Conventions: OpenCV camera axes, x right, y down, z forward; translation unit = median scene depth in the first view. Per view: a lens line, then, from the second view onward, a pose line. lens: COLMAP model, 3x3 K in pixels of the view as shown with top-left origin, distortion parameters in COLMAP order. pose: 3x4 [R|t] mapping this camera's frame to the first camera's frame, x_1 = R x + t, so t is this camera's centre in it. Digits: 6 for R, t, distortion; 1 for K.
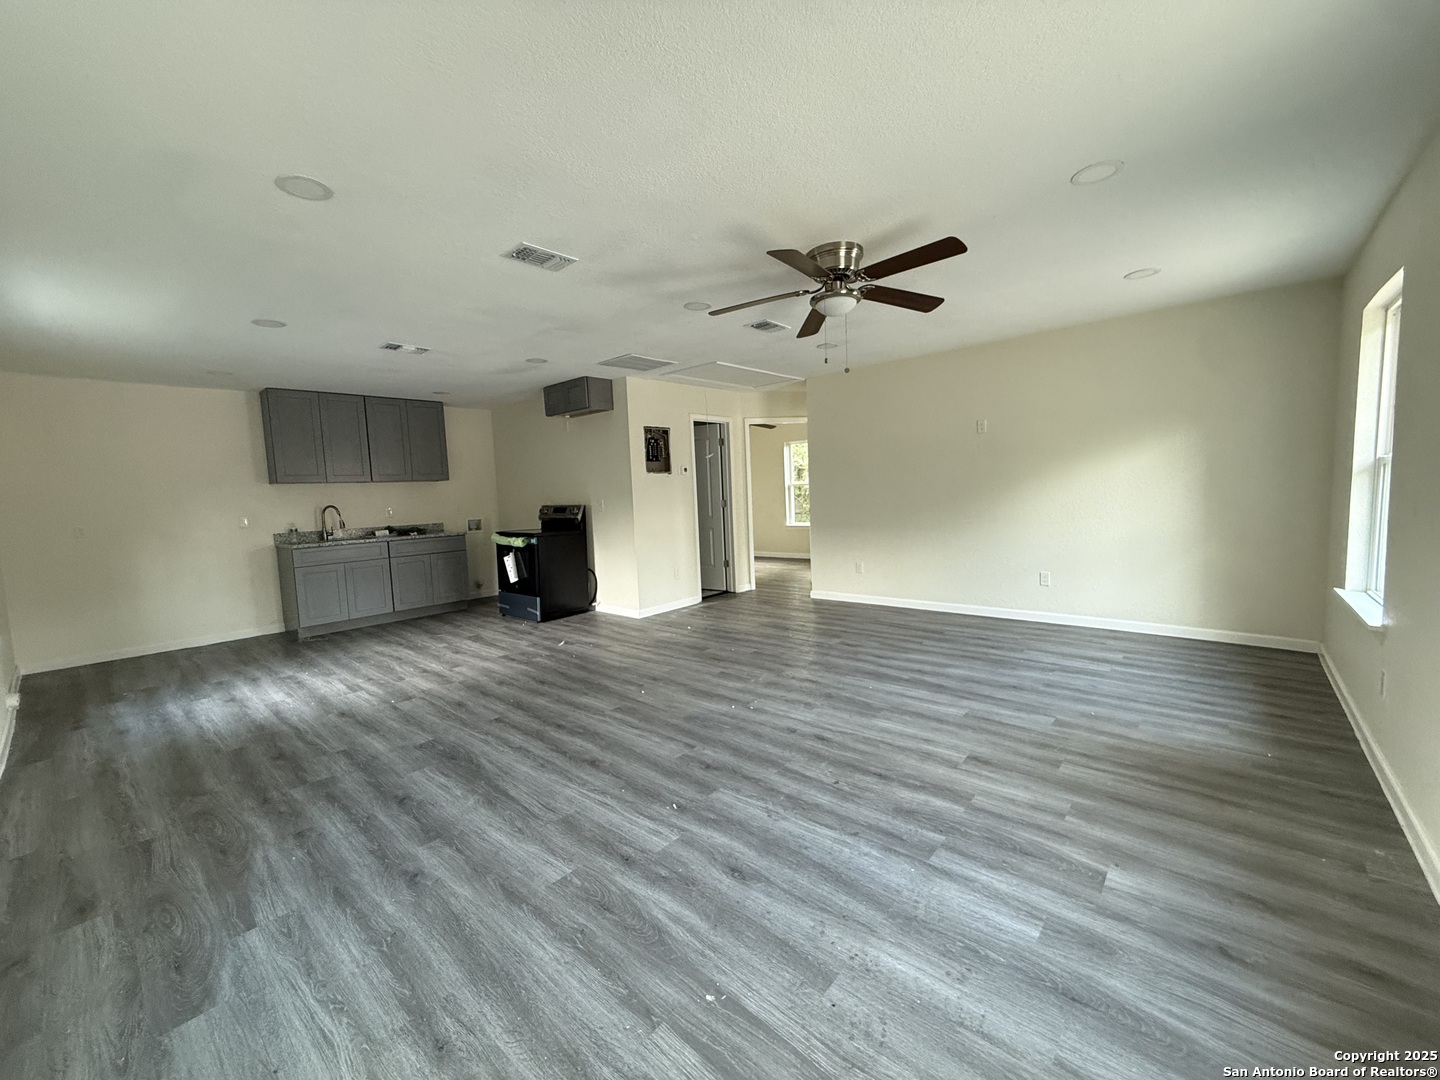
lens RADIAL K [[573.0, 0, 713.2], [0, 573.0, 539.0], [0, 0, 1]] dist [-0.001127, 0.000442]
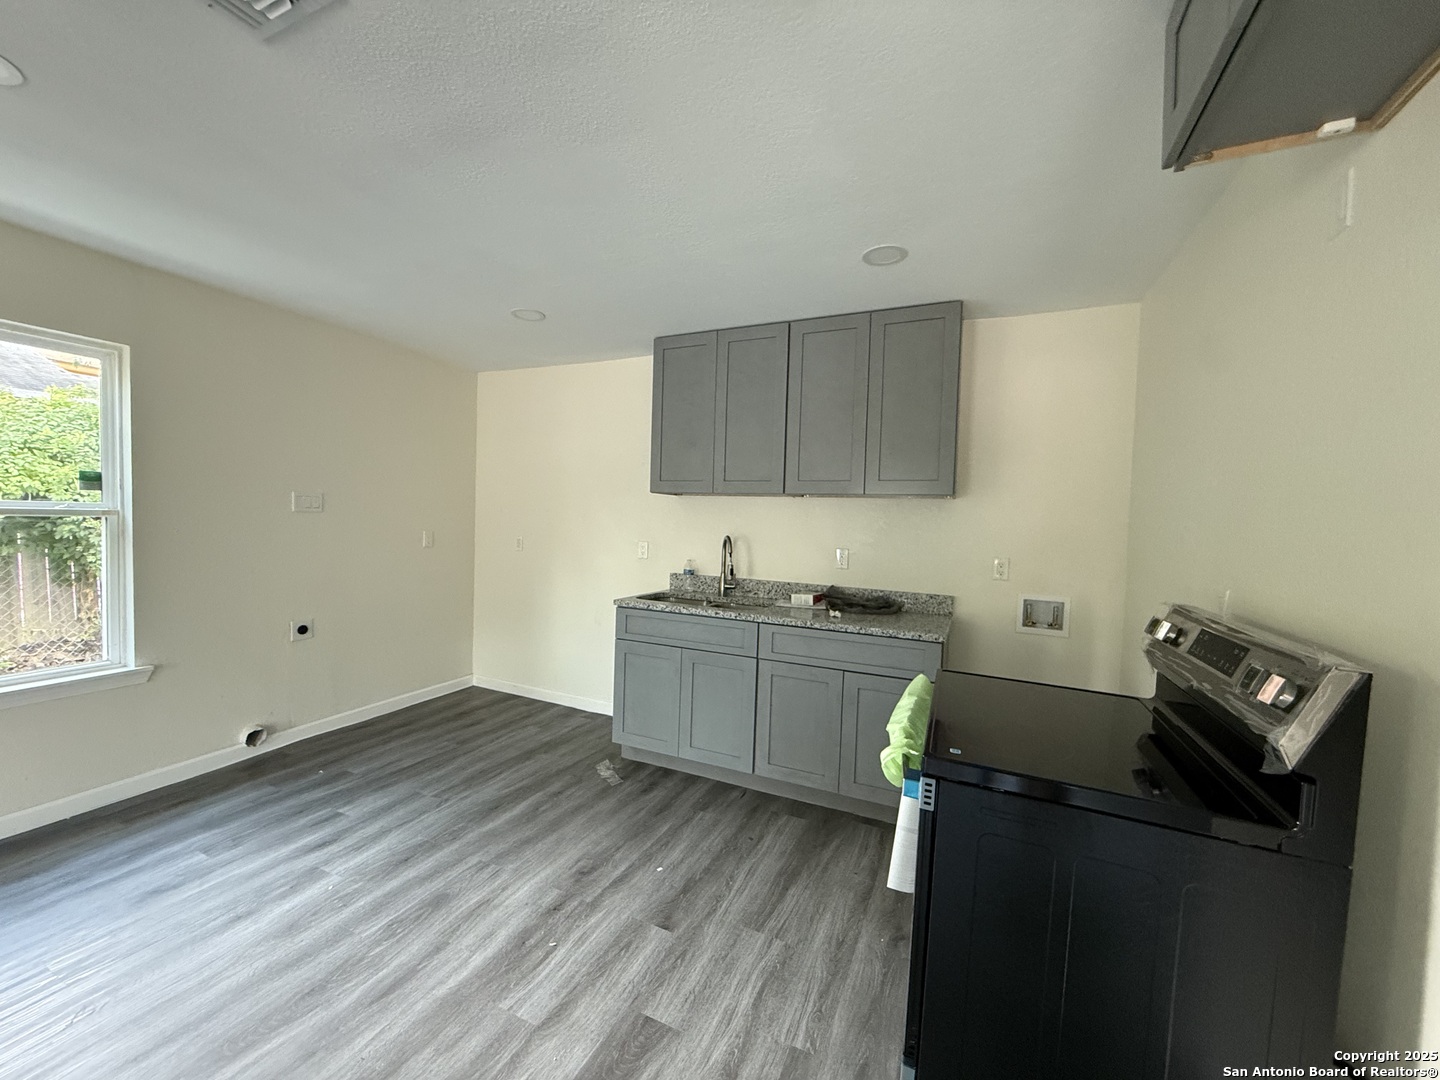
lens RADIAL K [[573.0, 0, 713.2], [0, 573.0, 539.0], [0, 0, 1]] dist [-0.001127, 0.000442]
pose [[0.290696, 0.082562, -0.953247, -0.141088], [-0.127160, 0.990766, 0.047034, -0.077149], [0.948328, 0.107542, 0.298511, 0.798449]]
